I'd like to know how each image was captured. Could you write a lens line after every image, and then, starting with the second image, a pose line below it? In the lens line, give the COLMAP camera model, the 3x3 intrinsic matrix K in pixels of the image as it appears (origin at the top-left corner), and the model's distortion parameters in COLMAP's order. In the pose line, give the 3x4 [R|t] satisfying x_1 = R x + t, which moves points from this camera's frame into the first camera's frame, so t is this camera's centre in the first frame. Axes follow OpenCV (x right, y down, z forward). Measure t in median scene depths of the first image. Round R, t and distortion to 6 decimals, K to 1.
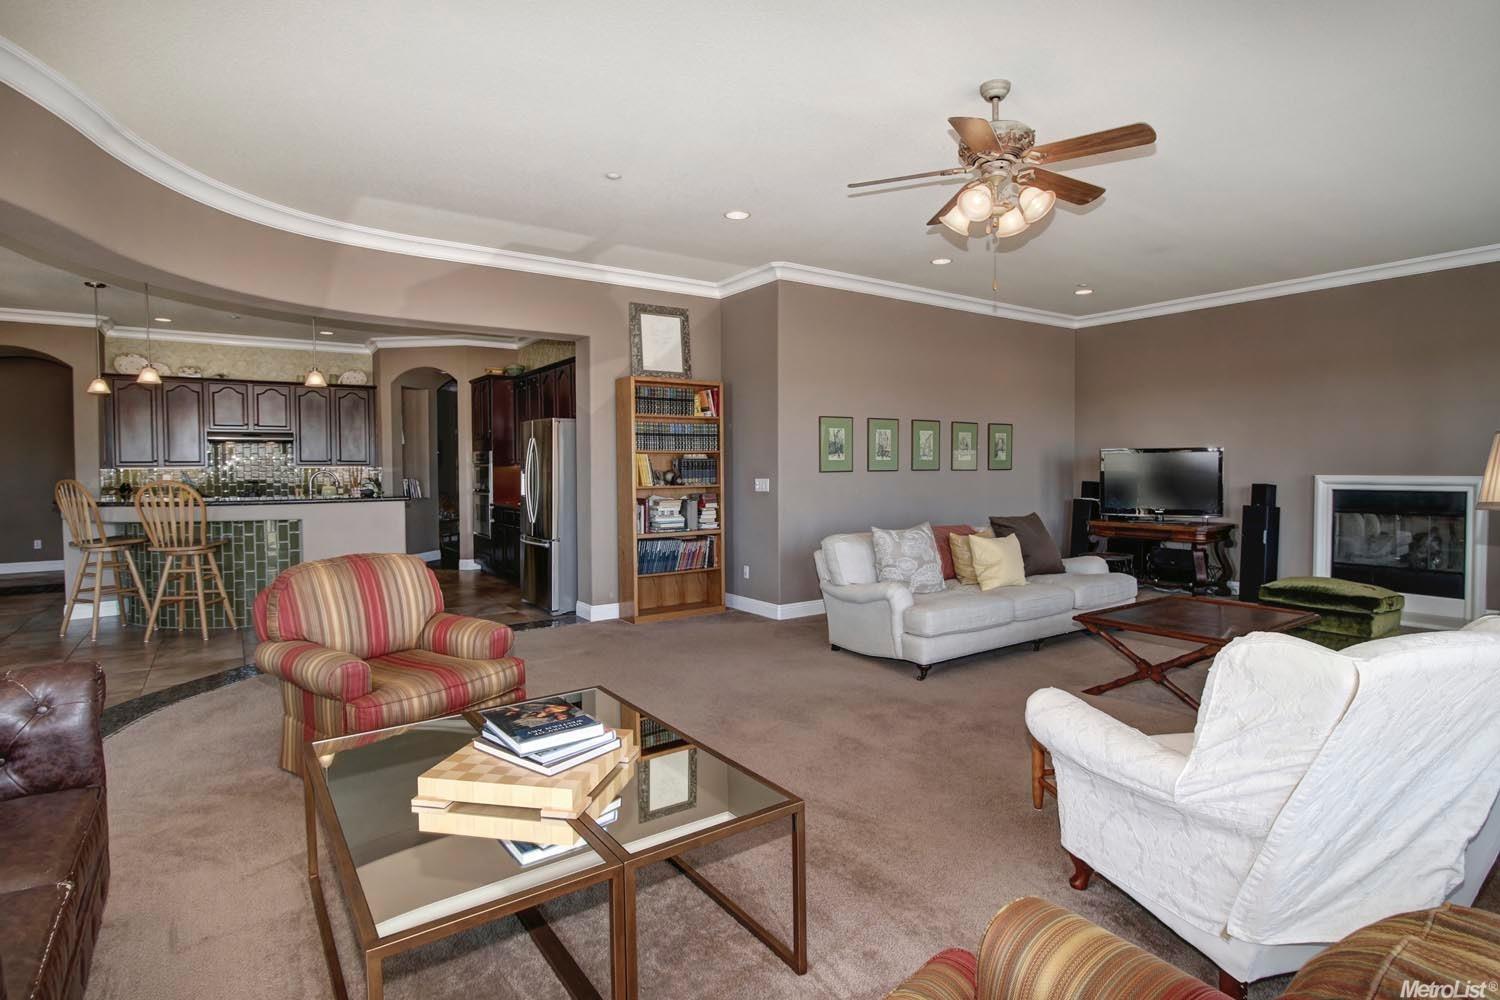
lens RADIAL K [[759.3, 0, 743.5], [0, 759.3, 494.7], [0, 0, 1]] dist [-0.003362, -0.001741]
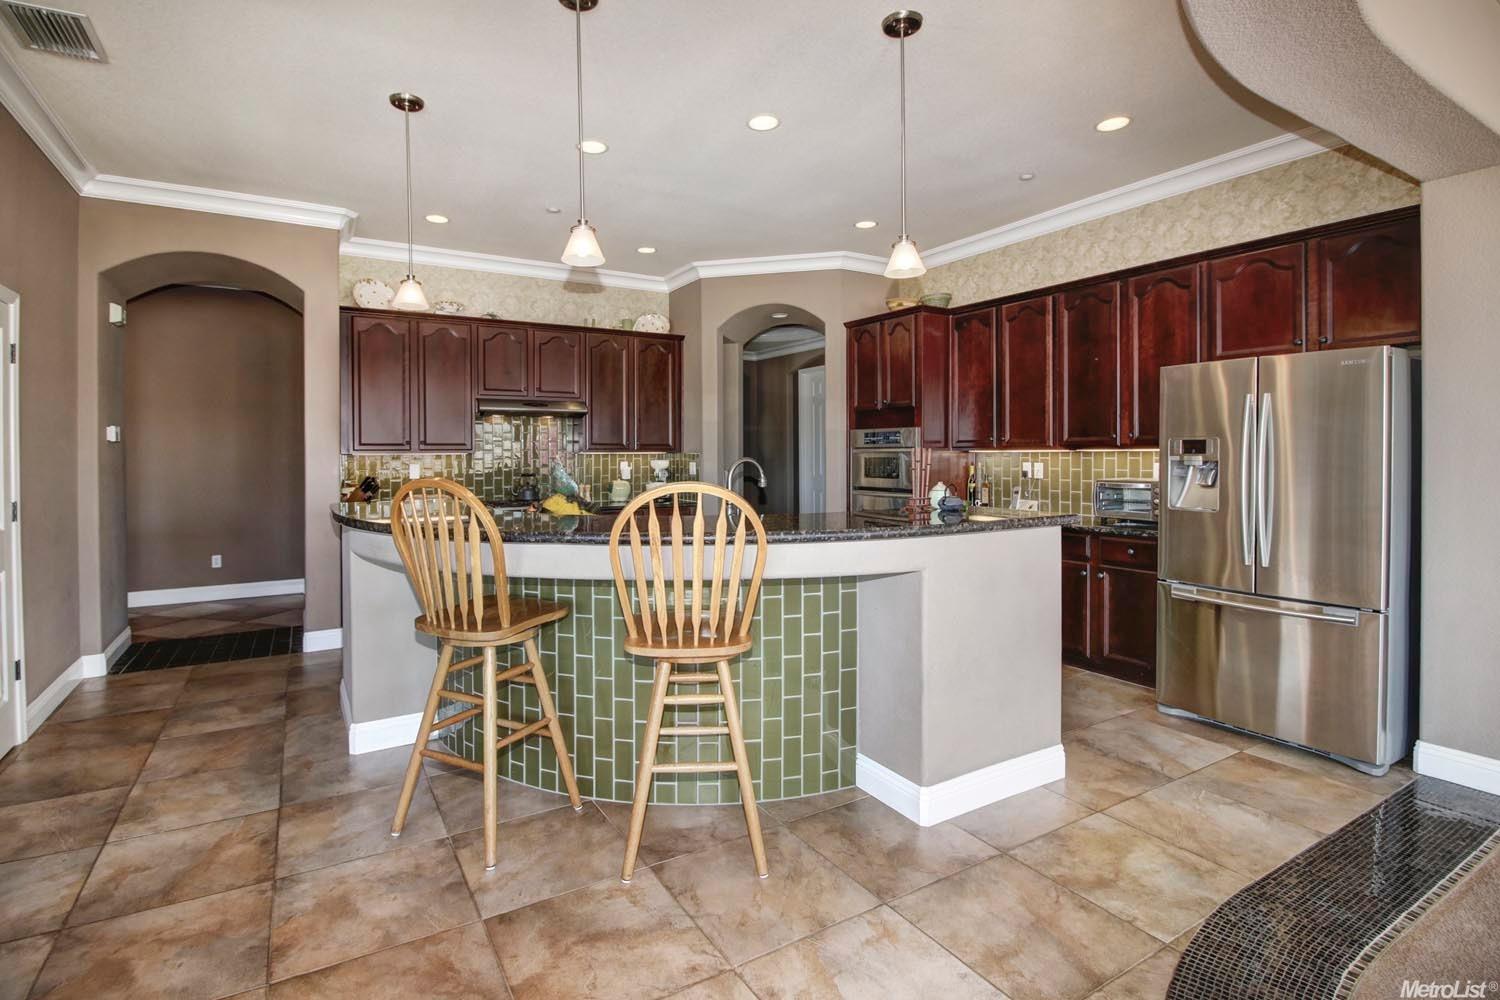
lens RADIAL K [[729.5, 0, 731.9], [0, 729.5, 461.0], [0, 0, 1]] dist [-0.001584, 0.000688]
pose [[0.997542, 0.000761, -0.070063, -0.437172], [-0.002601, 0.999654, -0.026169, -0.012706], [0.070019, 0.026287, 0.997199, 0.380092]]
